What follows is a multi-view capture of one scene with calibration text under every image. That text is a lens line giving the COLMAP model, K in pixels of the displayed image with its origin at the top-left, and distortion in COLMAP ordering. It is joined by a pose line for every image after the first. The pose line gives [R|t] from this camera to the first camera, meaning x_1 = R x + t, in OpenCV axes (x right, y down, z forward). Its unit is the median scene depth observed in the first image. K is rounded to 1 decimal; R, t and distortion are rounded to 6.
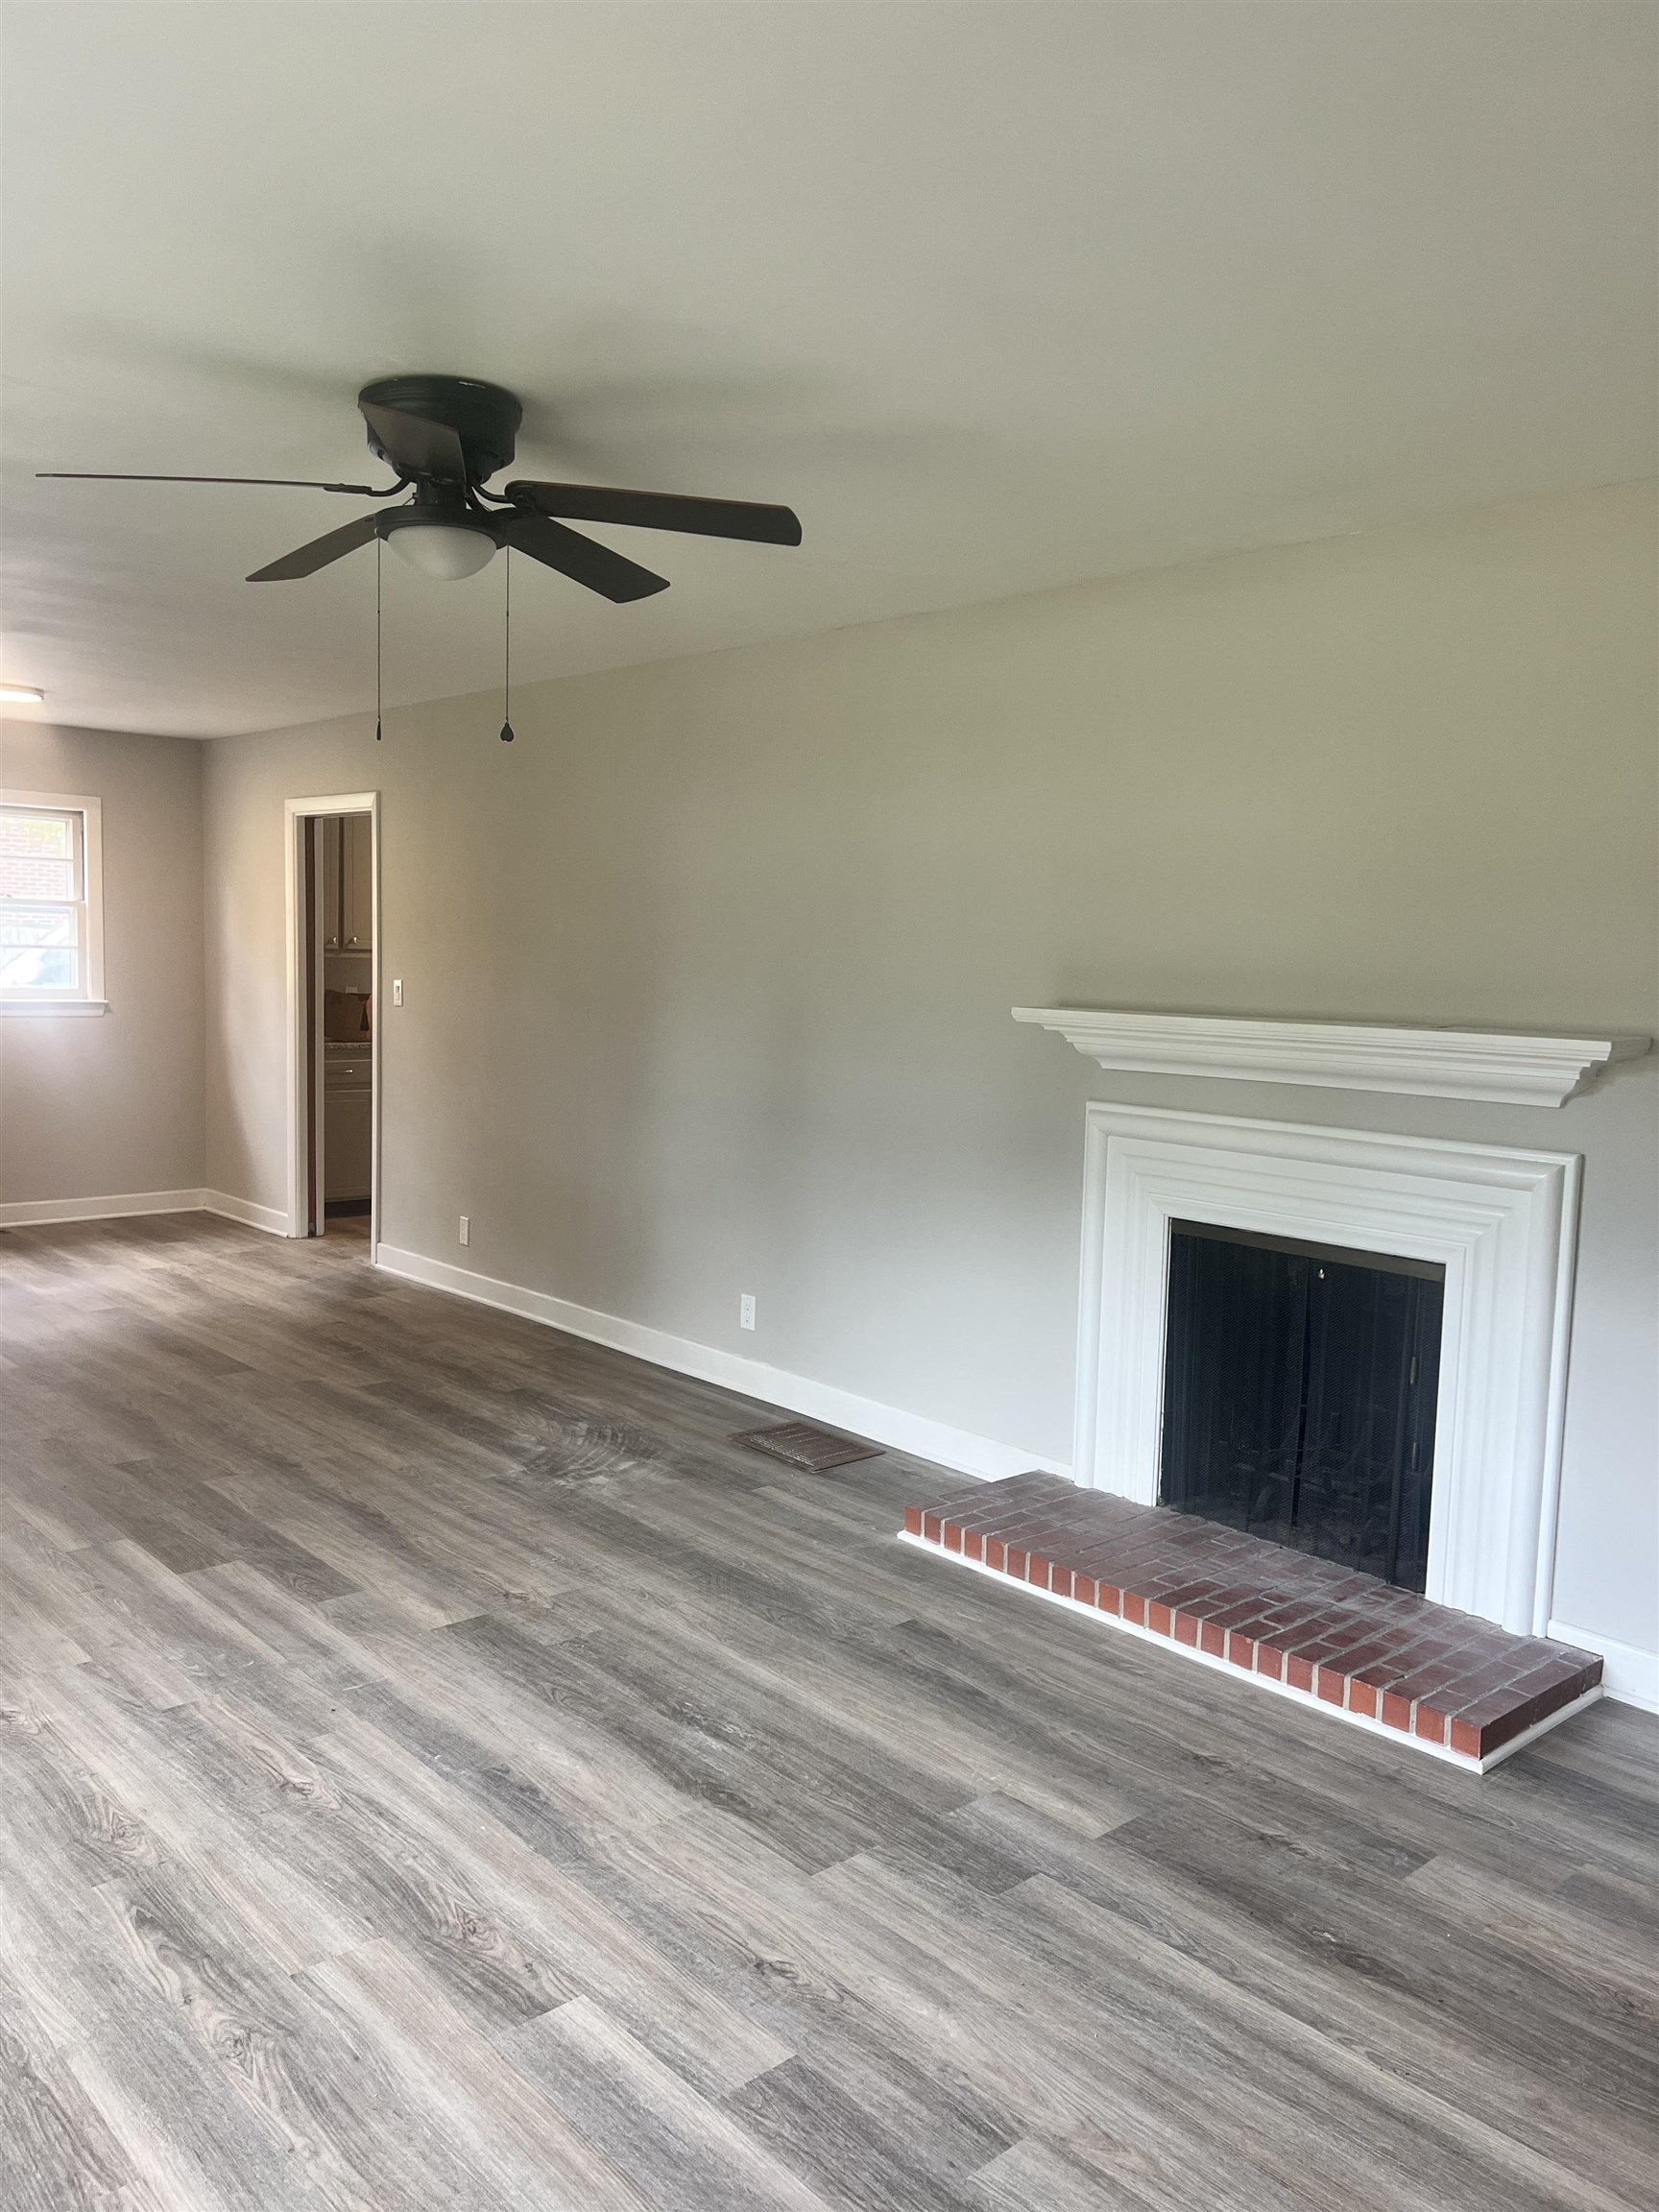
lens RADIAL K [[1659.1, 0, 827.1], [0, 1659.1, 1118.5], [0, 0, 1]] dist [0.048353, -0.026971]
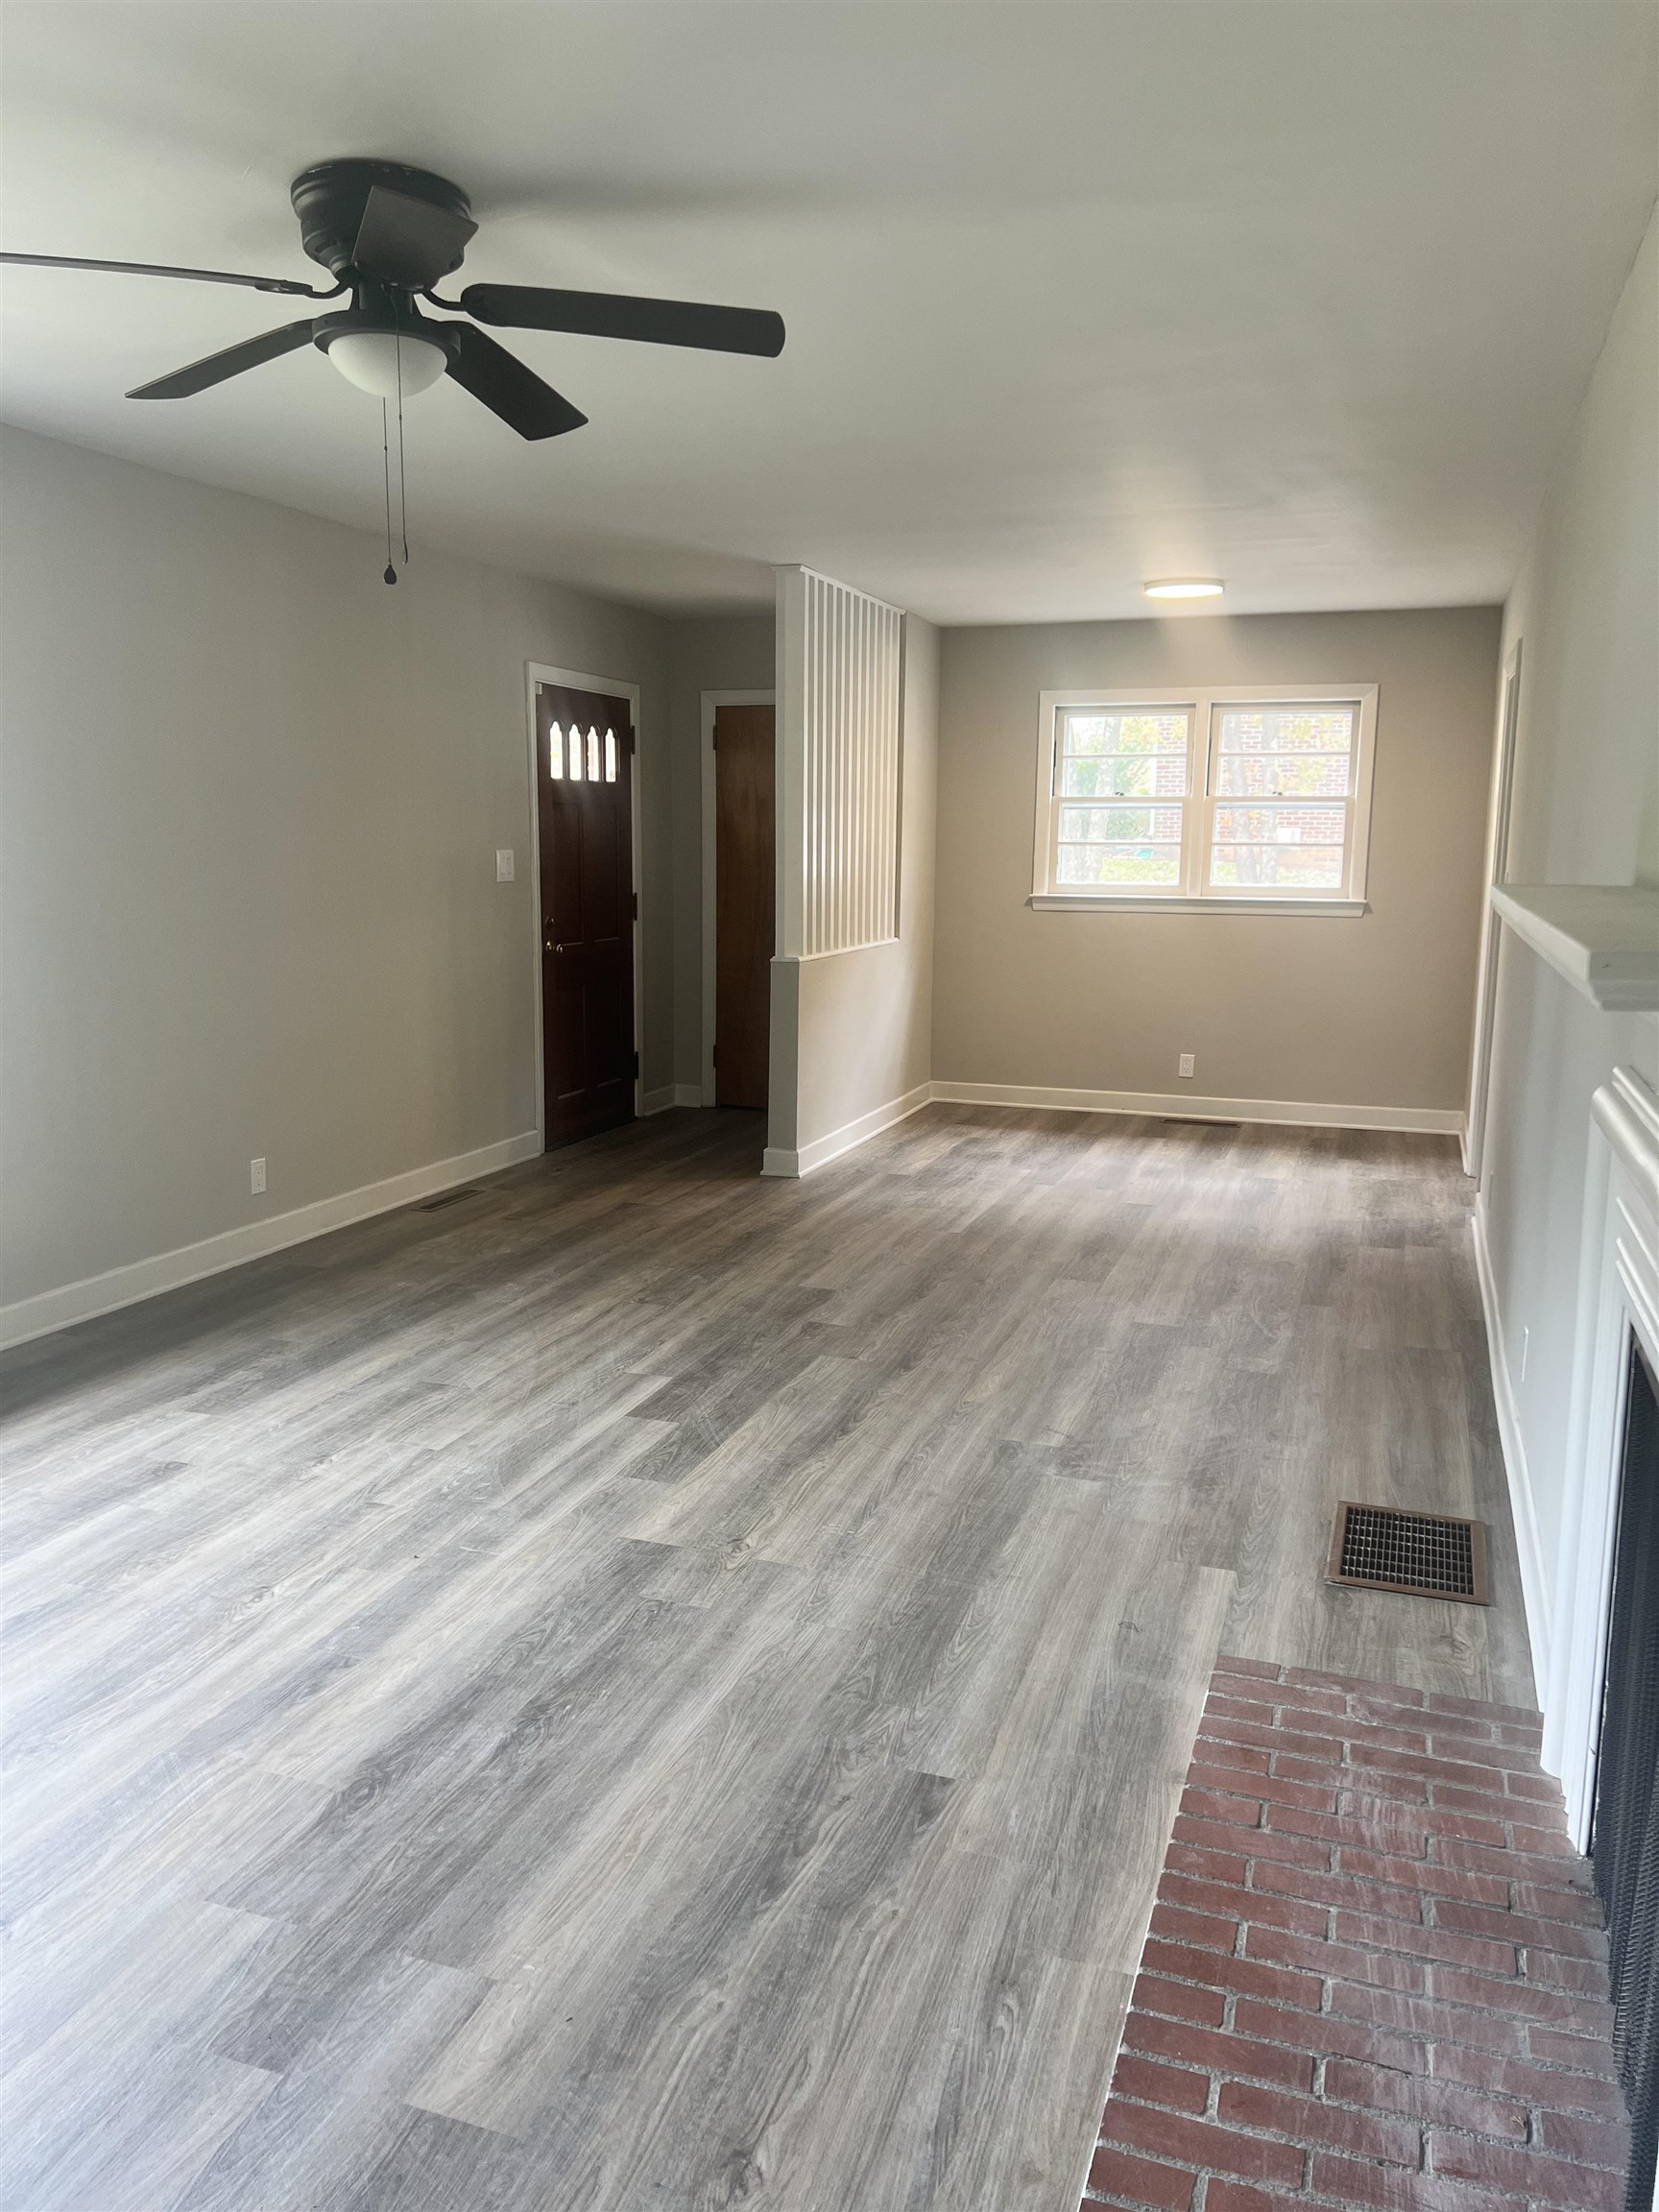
lens RADIAL K [[1659.1, 0, 828.2], [0, 1659.1, 1084.5], [0, 0, 1]] dist [0.048353, -0.026971]
pose [[0.483036, 0.112694, -0.868318, 0.603034], [-0.085155, 0.993028, 0.081509, -0.038174], [0.871450, 0.034570, 0.489265, 0.611335]]
